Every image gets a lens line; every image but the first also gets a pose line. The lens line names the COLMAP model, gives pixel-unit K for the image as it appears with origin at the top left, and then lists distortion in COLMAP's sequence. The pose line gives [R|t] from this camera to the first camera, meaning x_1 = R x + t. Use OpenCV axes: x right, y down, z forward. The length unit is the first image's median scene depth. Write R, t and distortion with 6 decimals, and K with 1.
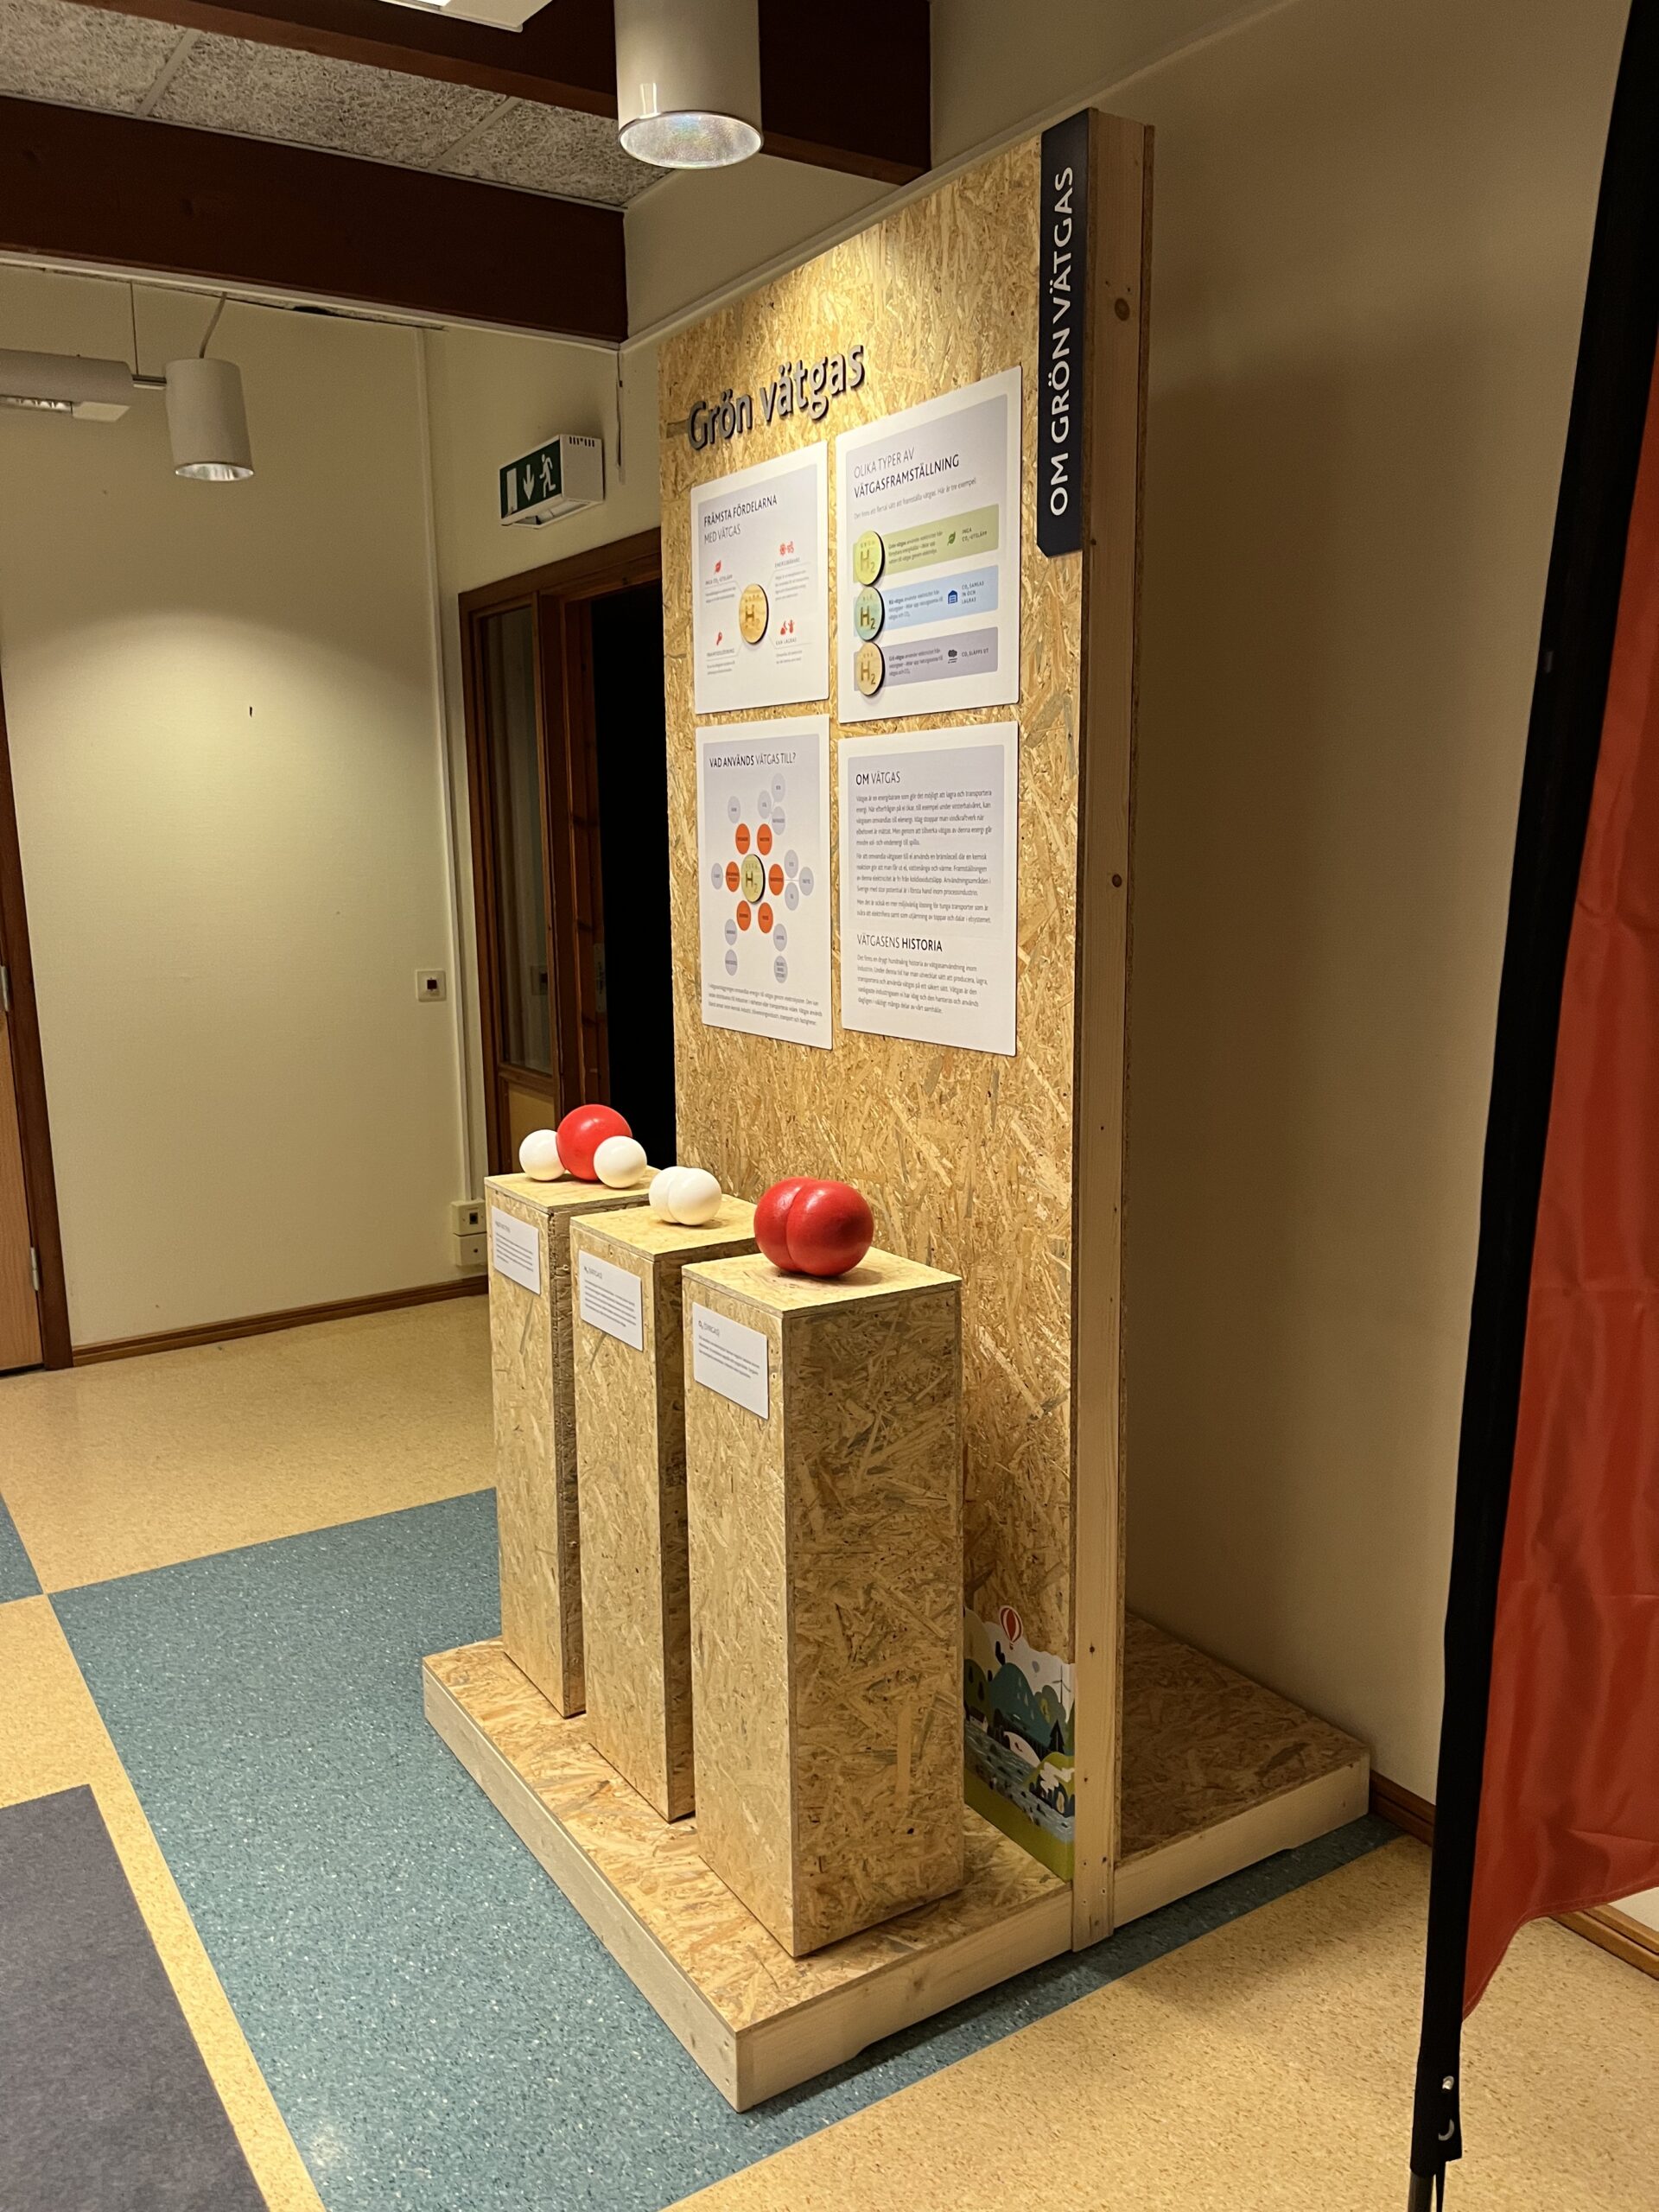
lens RADIAL K [[1680.7, 0, 836.0], [0, 1680.7, 1124.5], [0, 0, 1]] dist [0.021736, -0.016092]
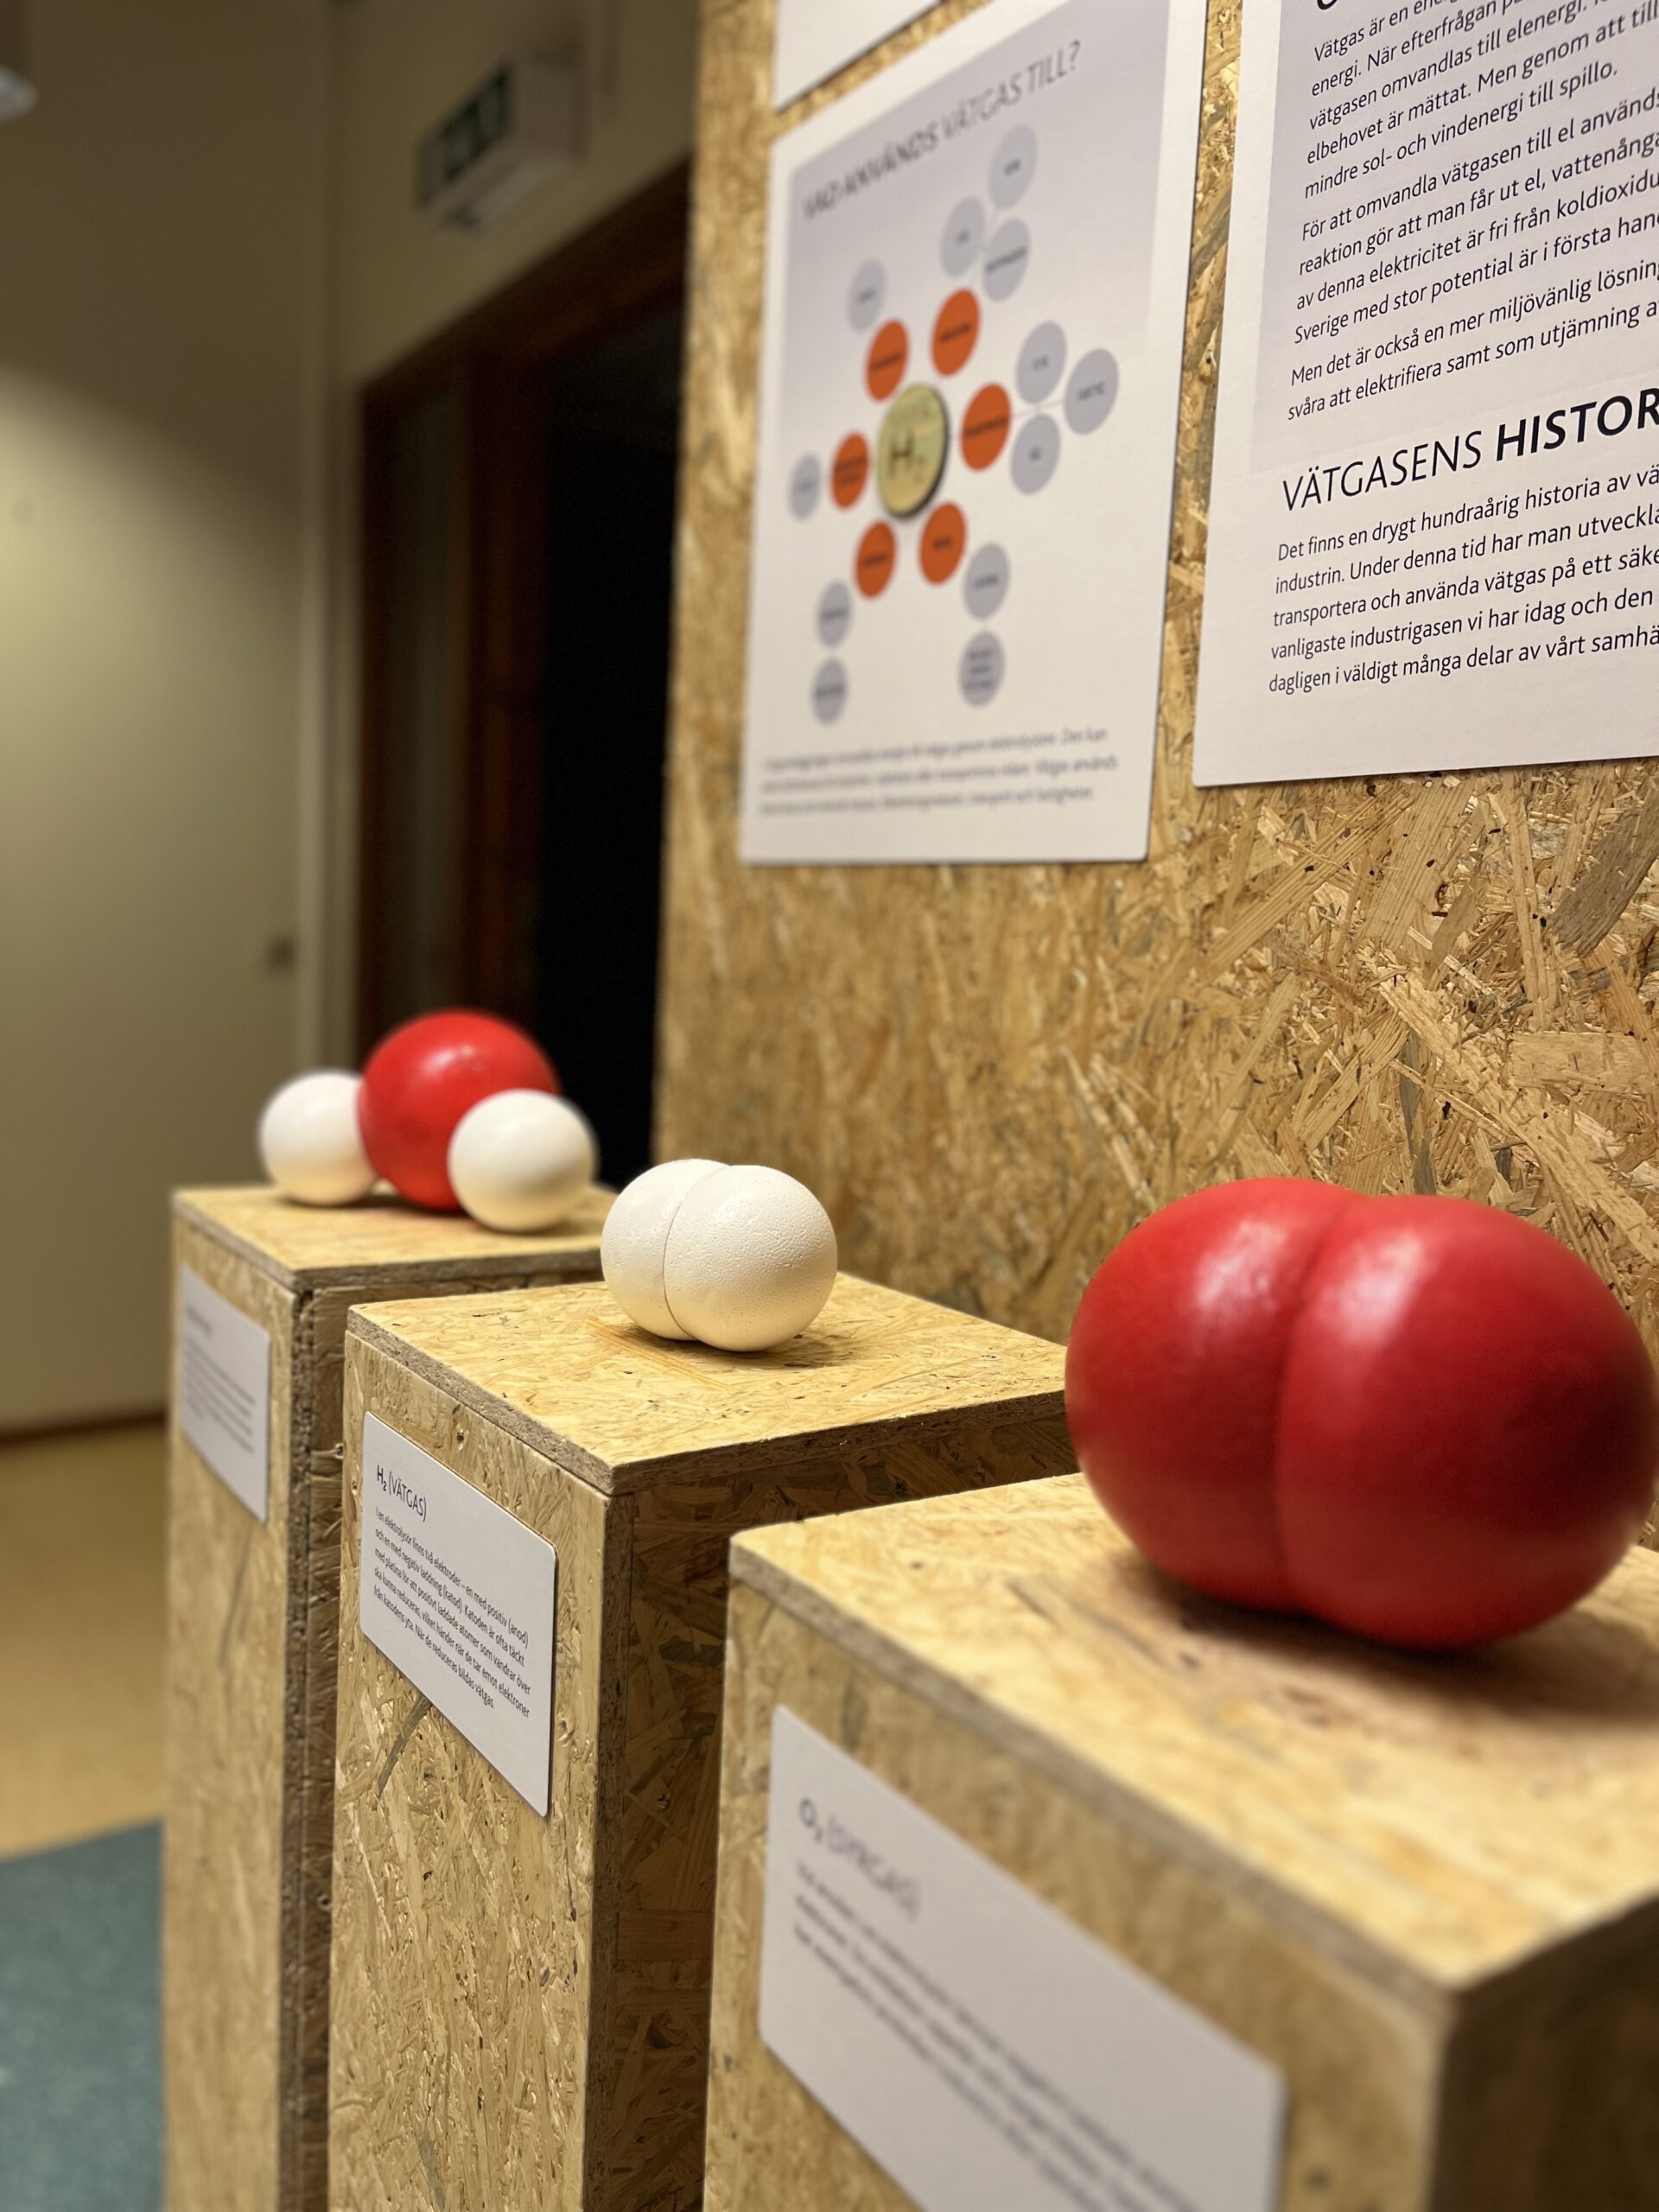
lens RADIAL K [[1680.7, 0, 824.8], [0, 1680.7, 1084.1], [0, 0, 1]] dist [0.021736, -0.016092]
pose [[0.998144, 0.052460, 0.030937, -0.076986], [-0.049795, 0.995438, -0.081388, 0.033594], [-0.035066, 0.079696, 0.996202, 0.651089]]
